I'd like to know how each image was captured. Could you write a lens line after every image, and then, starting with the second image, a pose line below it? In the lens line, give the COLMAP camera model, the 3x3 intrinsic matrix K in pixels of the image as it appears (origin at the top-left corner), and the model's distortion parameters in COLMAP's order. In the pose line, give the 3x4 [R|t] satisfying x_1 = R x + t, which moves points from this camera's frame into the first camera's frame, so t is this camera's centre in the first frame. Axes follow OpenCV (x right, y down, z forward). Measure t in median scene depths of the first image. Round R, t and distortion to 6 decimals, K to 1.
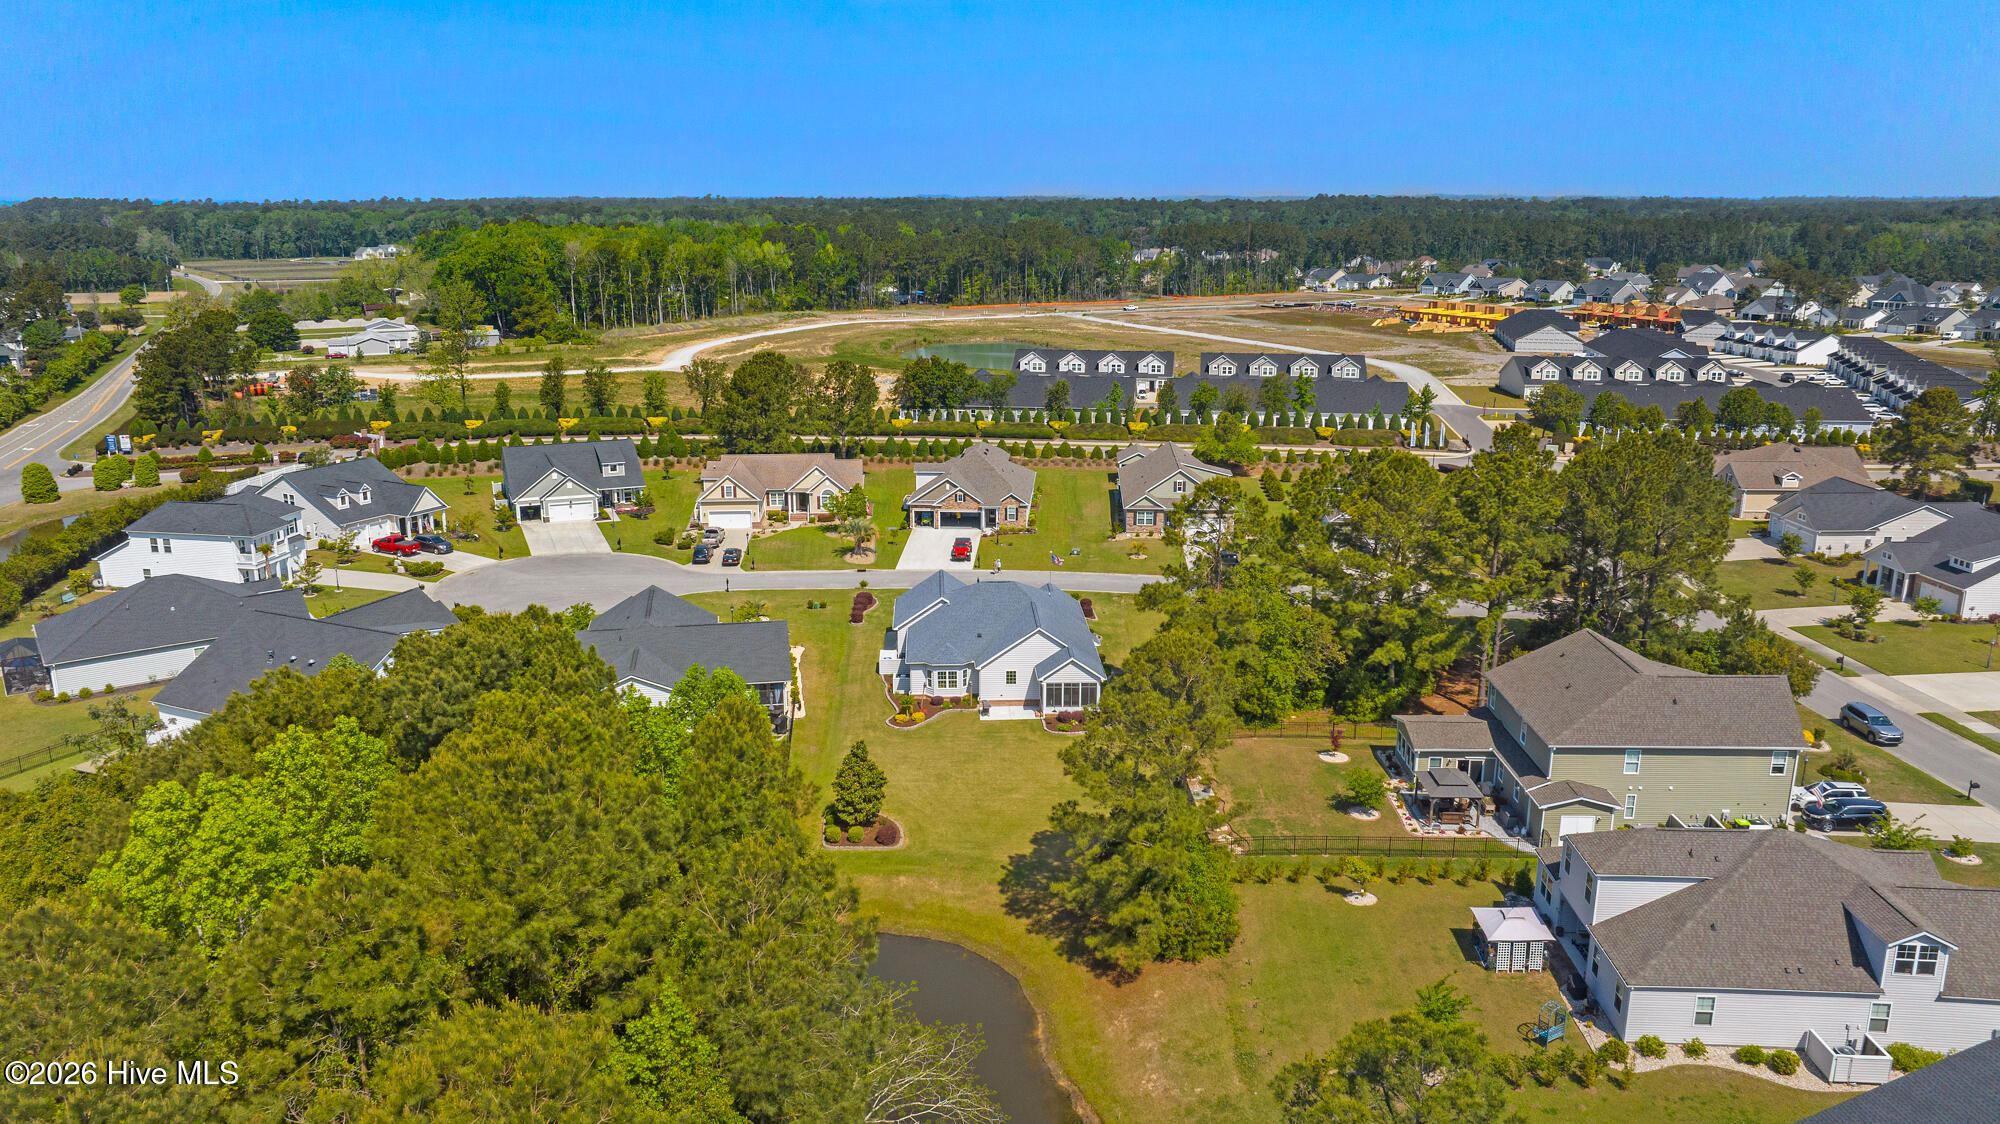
lens RADIAL K [[1417.5, 0, 1008.9], [0, 1417.5, 565.5], [0, 0, 1]] dist [-0.005228, -0.001187]
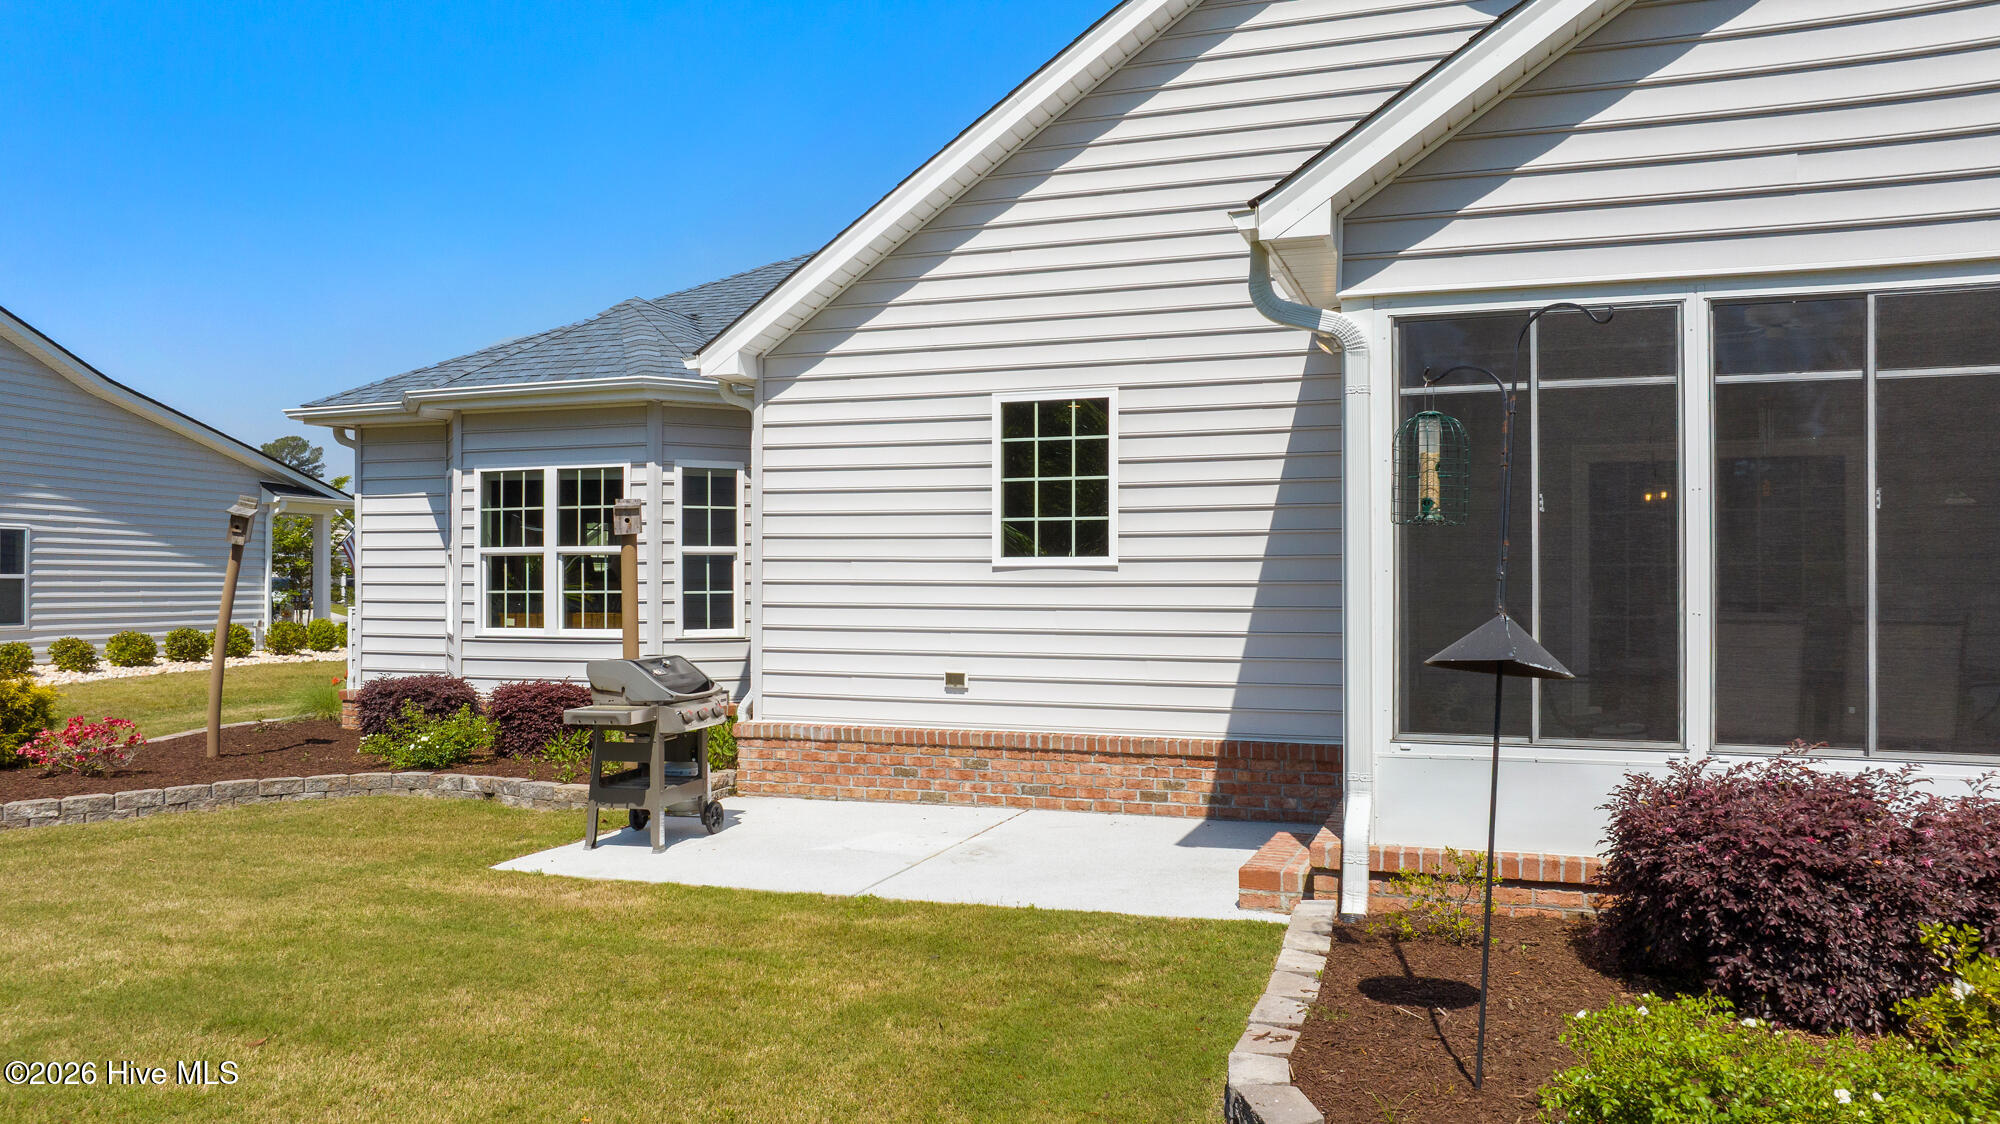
lens RADIAL K [[1413.7, 0, 1006.3], [0, 1413.7, 578.5], [0, 0, 1]] dist [-0.015079, -0.002720]
pose [[0.924541, -0.015991, -0.380748, 0.032985], [-0.086905, 0.963945, -0.251510, 0.108137], [0.371042, 0.265620, 0.889817, 0.916157]]
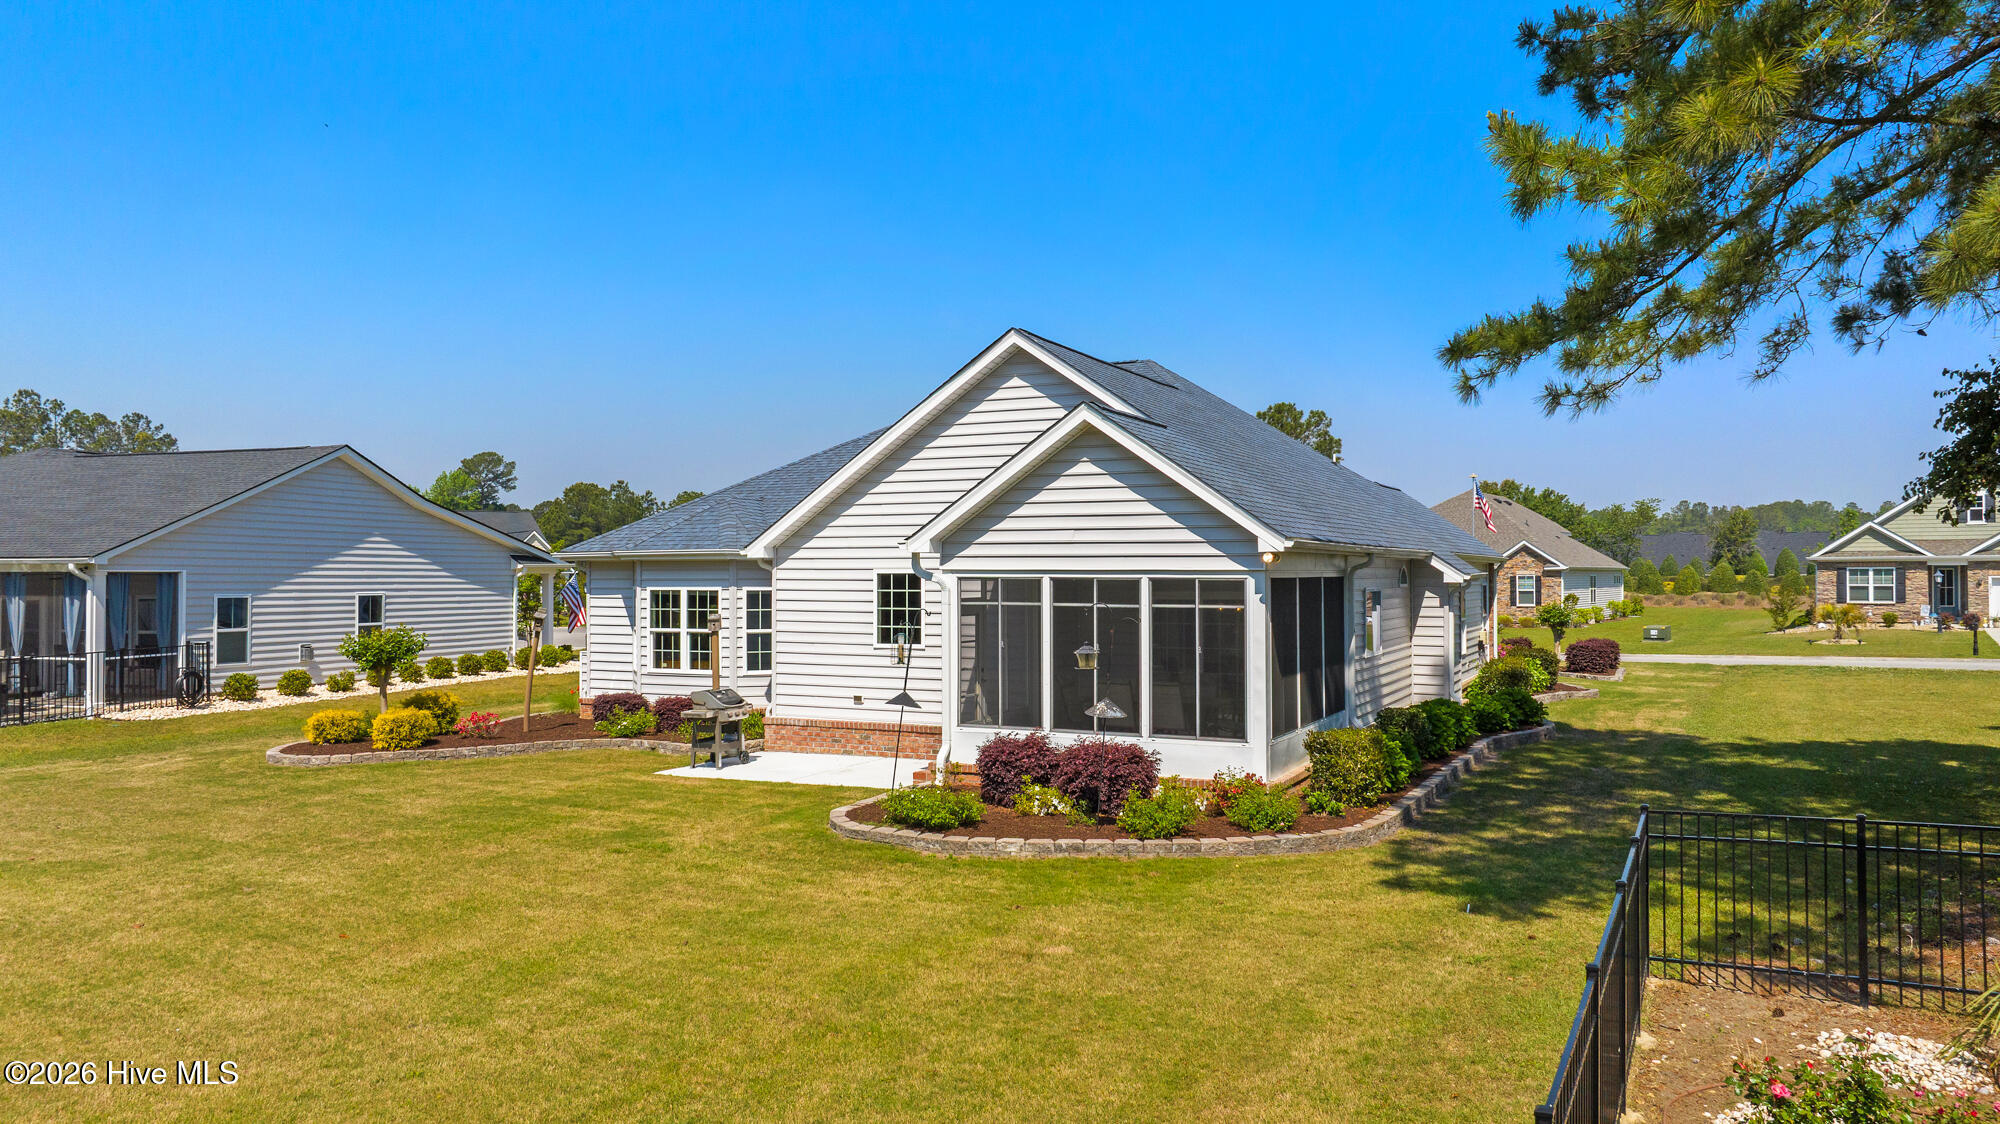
lens RADIAL K [[1417.5, 0, 1008.9], [0, 1417.5, 565.5], [0, 0, 1]] dist [-0.005228, -0.001187]
pose [[0.876128, -0.020032, -0.481661, 0.111907], [-0.112746, 0.962912, -0.245130, 0.120601], [0.468708, 0.269071, 0.841376, 0.832702]]
